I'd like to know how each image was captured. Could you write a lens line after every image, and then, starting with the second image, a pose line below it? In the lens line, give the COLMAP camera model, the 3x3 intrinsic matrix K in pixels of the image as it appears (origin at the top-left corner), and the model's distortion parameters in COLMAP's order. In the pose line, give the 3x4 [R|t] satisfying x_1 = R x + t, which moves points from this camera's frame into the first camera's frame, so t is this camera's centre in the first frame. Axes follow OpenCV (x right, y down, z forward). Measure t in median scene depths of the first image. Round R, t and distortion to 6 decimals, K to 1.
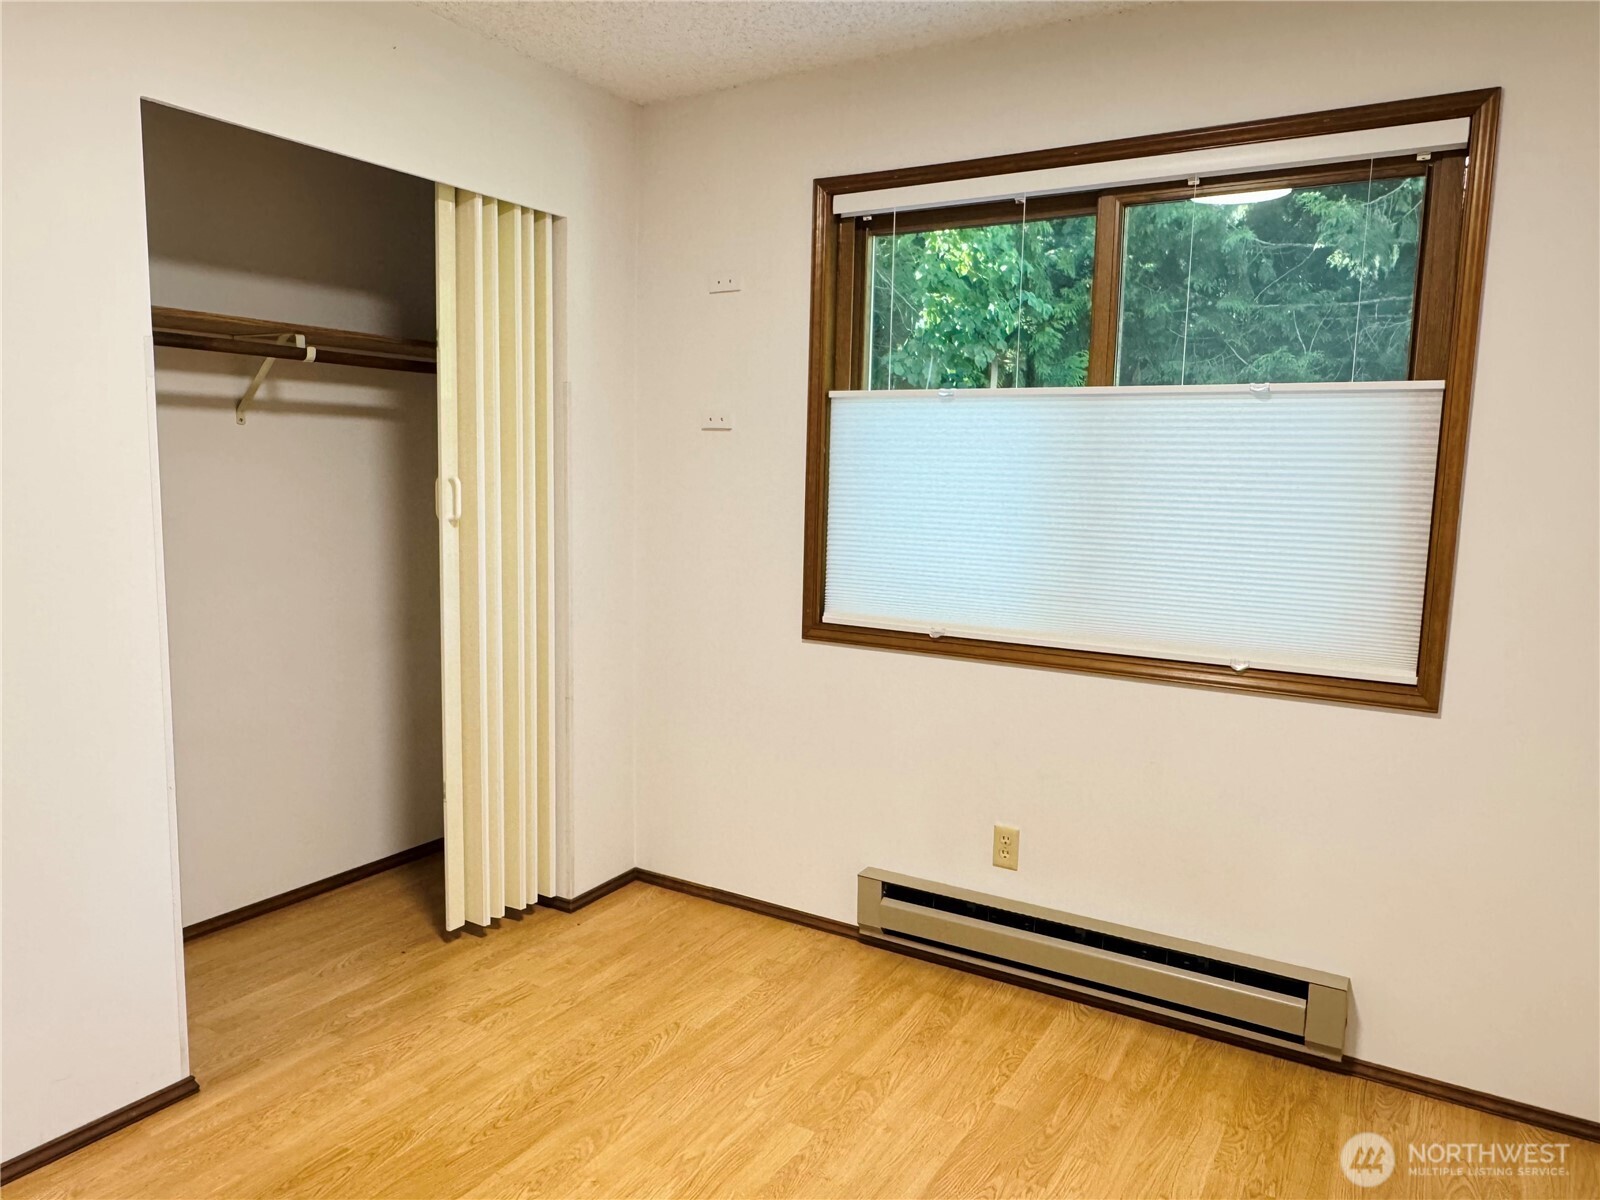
lens RADIAL K [[1095.2, 0, 795.1], [0, 1095.2, 598.0], [0, 0, 1]] dist [-0.004159, 0.000788]
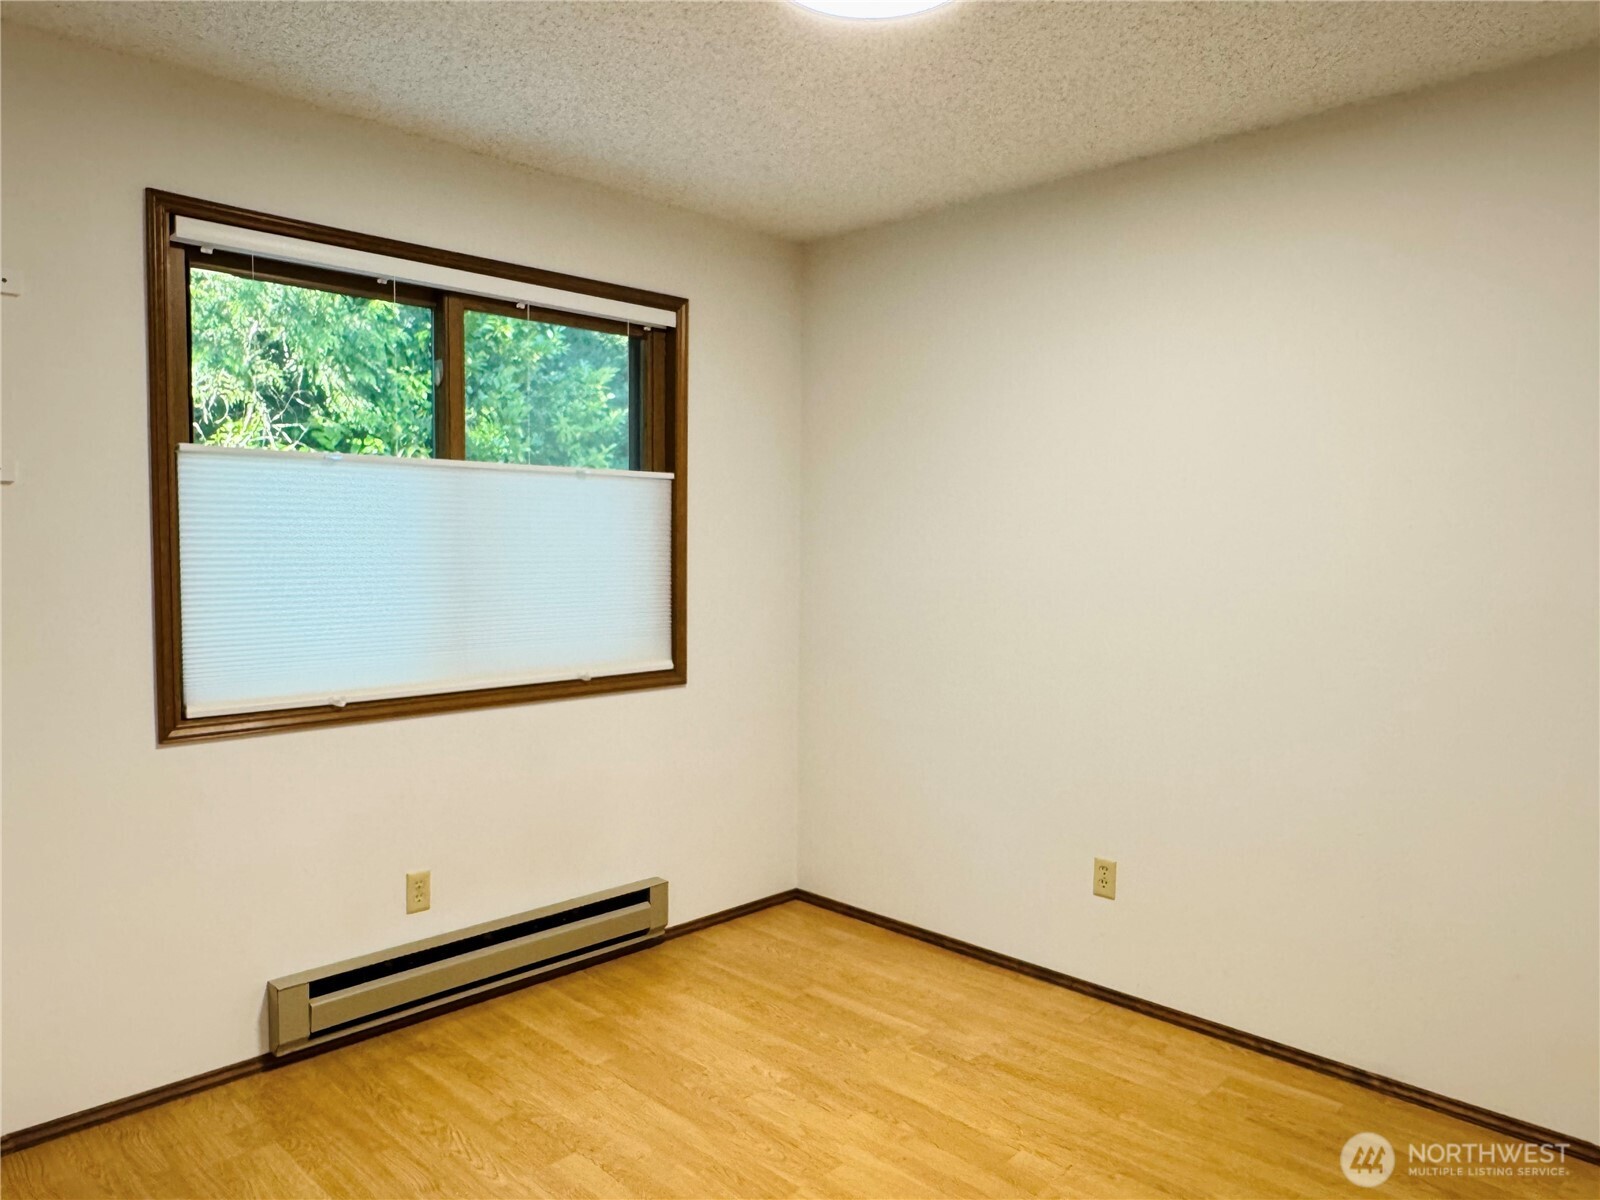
lens RADIAL K [[1067.6, 0, 796.8], [0, 1067.6, 607.8], [0, 0, 1]] dist [-0.006108, -0.002522]
pose [[0.243754, -0.078725, 0.966637, -0.739580], [0.120840, 0.991398, 0.050270, -0.053114], [-0.962279, 0.104555, 0.251170, 0.395835]]
